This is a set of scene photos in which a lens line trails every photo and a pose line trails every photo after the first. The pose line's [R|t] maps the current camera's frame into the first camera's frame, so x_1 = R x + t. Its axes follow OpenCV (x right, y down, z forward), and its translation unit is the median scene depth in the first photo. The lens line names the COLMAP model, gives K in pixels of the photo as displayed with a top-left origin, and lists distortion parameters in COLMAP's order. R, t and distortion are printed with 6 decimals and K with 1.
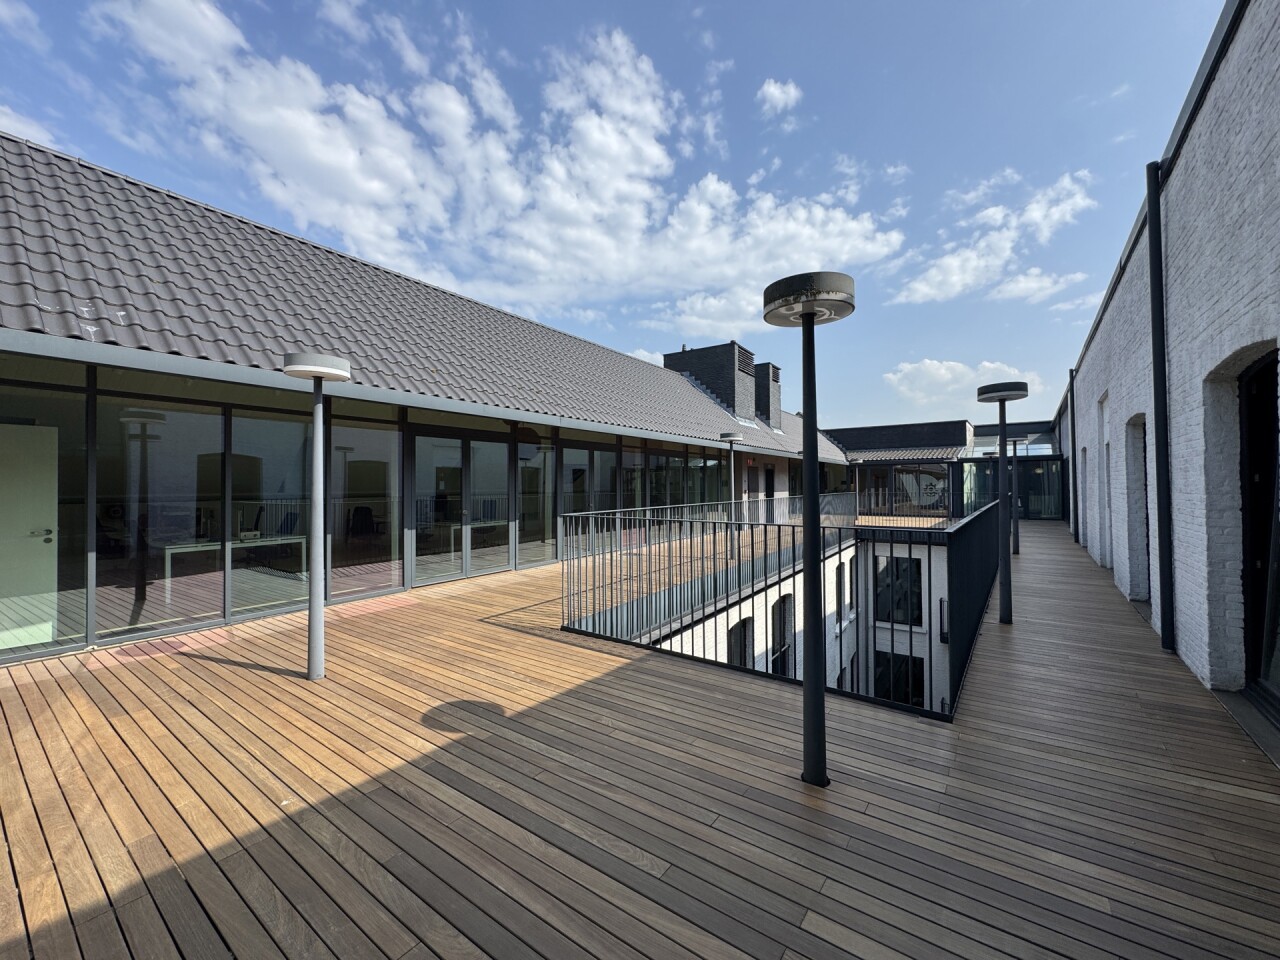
lens RADIAL K [[509.7, 0, 639.3], [0, 509.7, 480.4], [0, 0, 1]] dist [-0.002086, 0.000133]
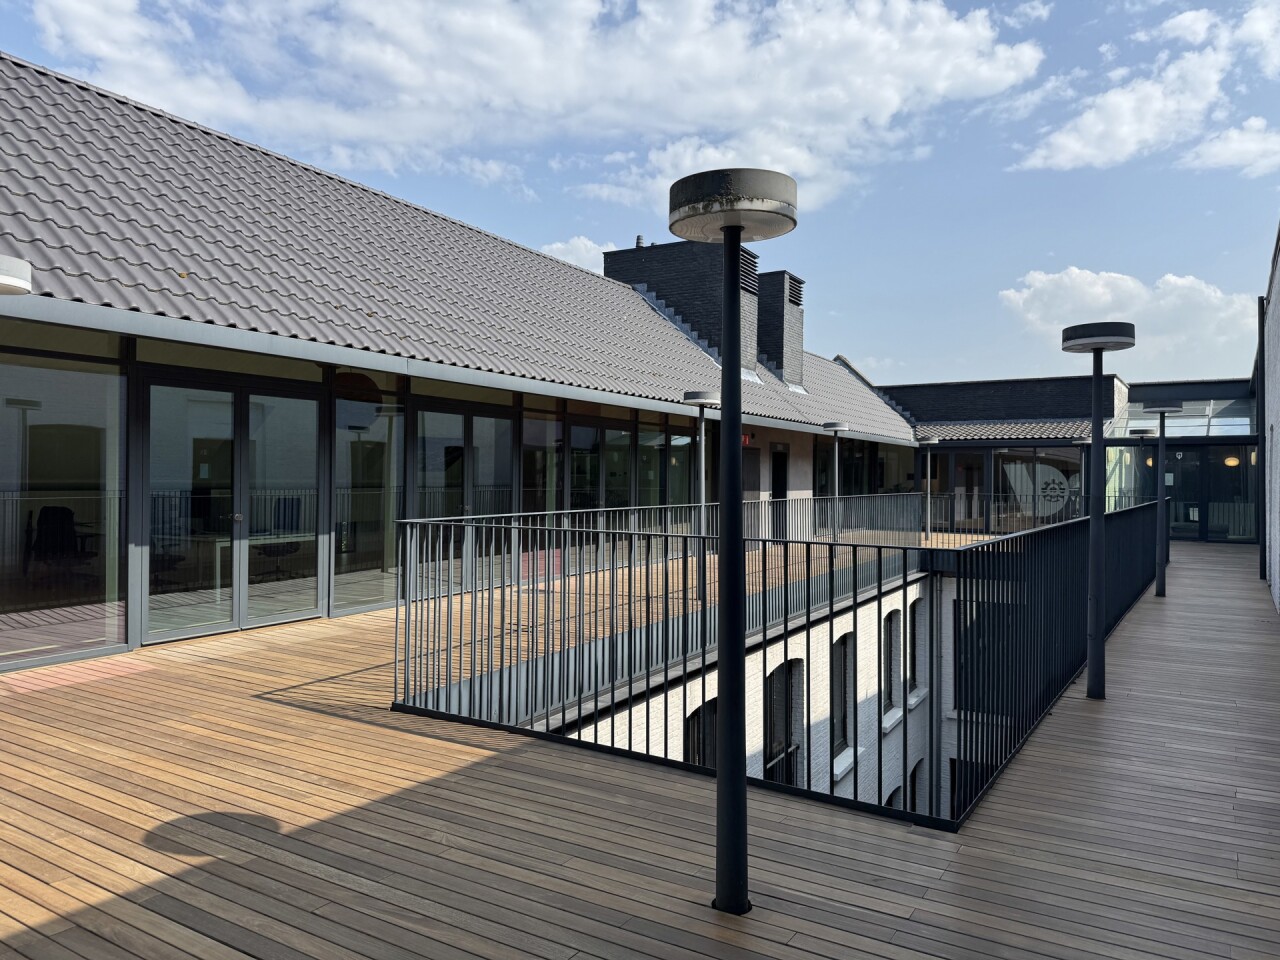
lens RADIAL K [[901.2, 0, 643.5], [0, 901.2, 472.0], [0, 0, 1]] dist [0.042488, -0.064107]
pose [[0.997293, 0.014304, 0.072119, 0.057797], [-0.014570, 0.999889, 0.003168, 0.000385], [-0.072065, -0.004211, 0.997391, -0.092355]]
